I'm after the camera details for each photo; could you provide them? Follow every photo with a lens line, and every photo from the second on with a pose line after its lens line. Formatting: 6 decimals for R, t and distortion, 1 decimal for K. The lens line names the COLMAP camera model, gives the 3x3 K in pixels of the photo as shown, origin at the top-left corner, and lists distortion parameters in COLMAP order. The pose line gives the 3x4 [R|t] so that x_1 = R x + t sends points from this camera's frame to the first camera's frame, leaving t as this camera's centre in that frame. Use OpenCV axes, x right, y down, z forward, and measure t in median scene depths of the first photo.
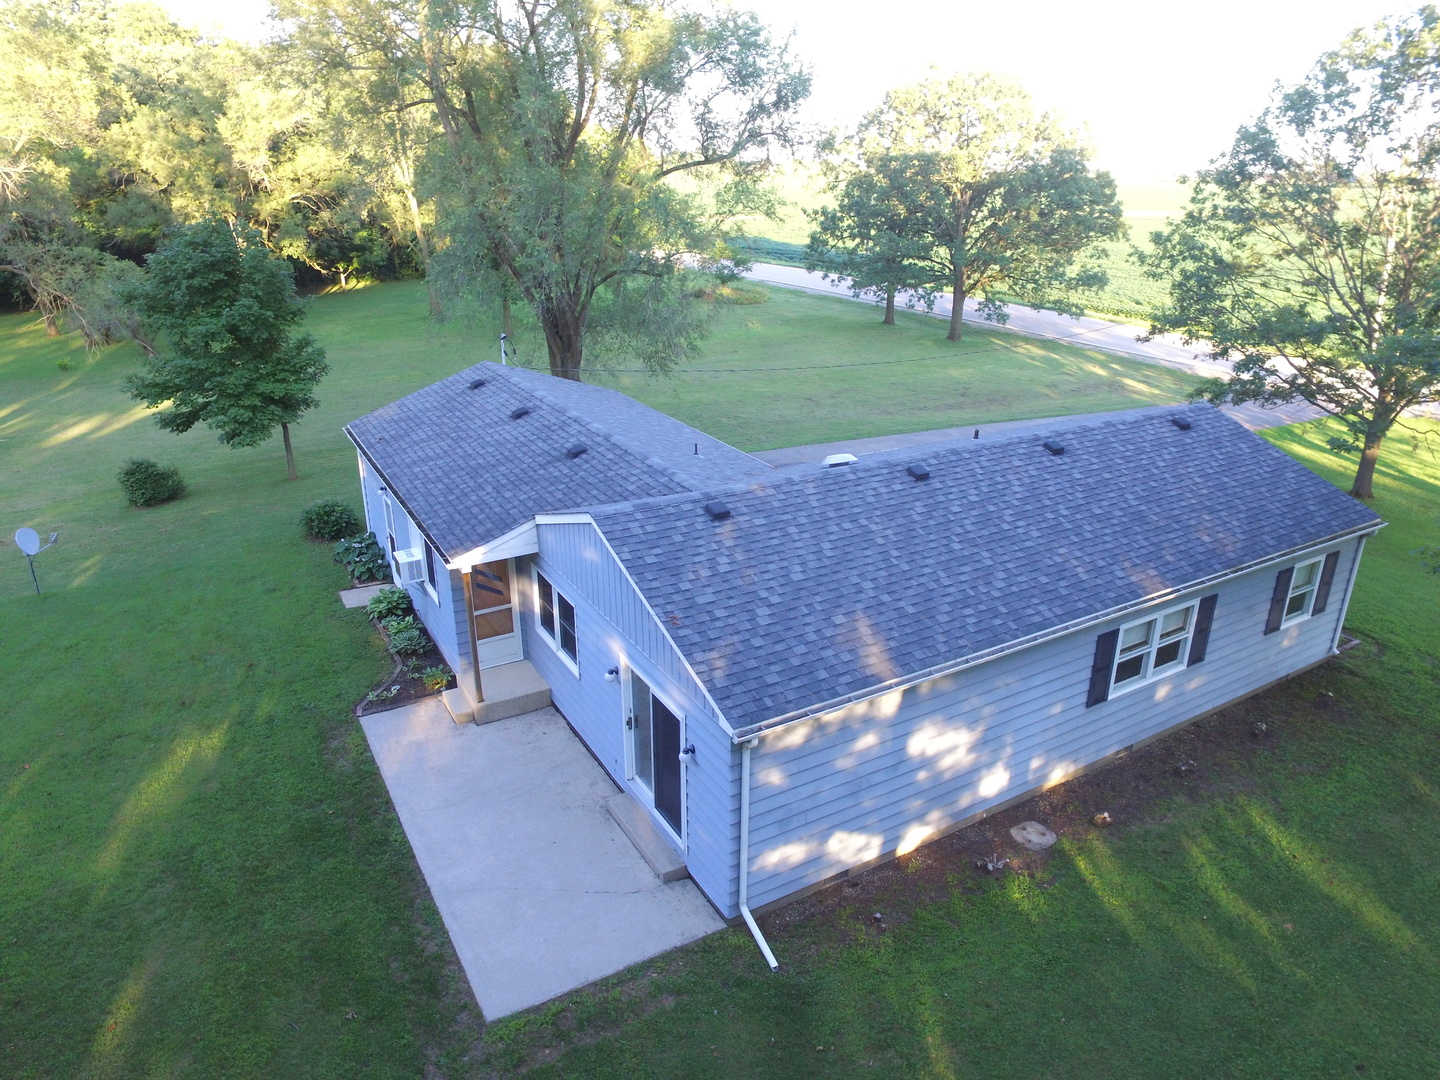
lens RADIAL K [[977.0, 0, 731.0], [0, 977.0, 543.4], [0, 0, 1]] dist [-0.132400, 0.101893]
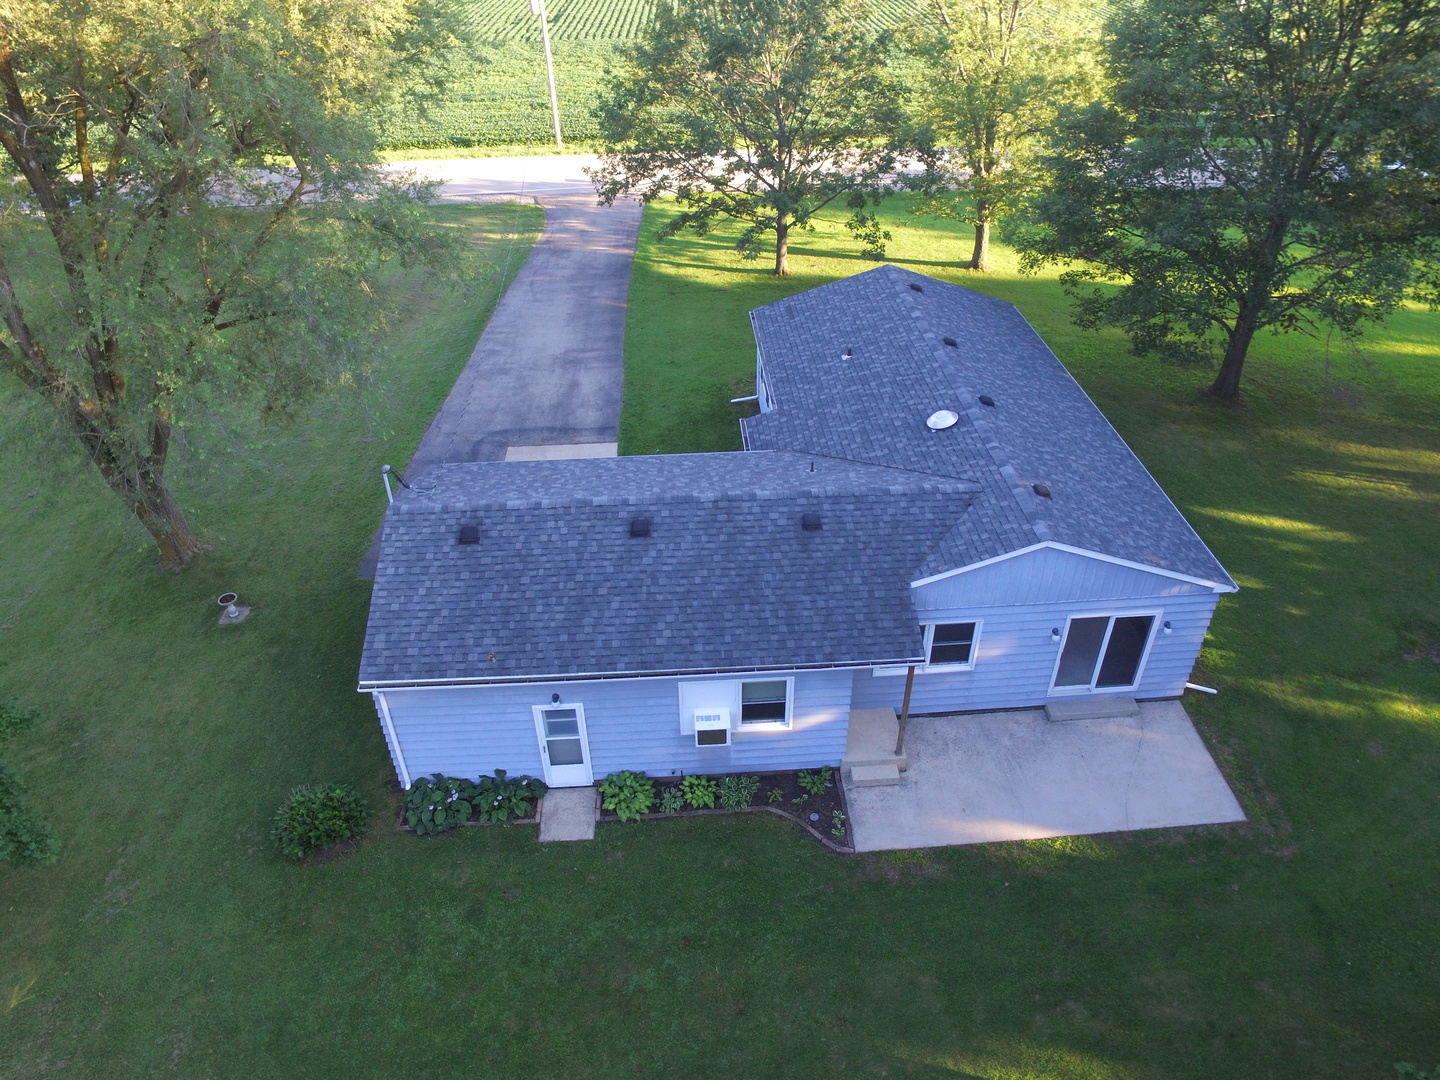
lens RADIAL K [[977.0, 0, 731.0], [0, 977.0, 543.4], [0, 0, 1]] dist [-0.132400, 0.101893]
pose [[0.443180, -0.538075, 0.716984, -1.070812], [0.342341, 0.840788, 0.419379, -0.606497], [-0.828489, 0.059592, 0.556826, 0.549141]]
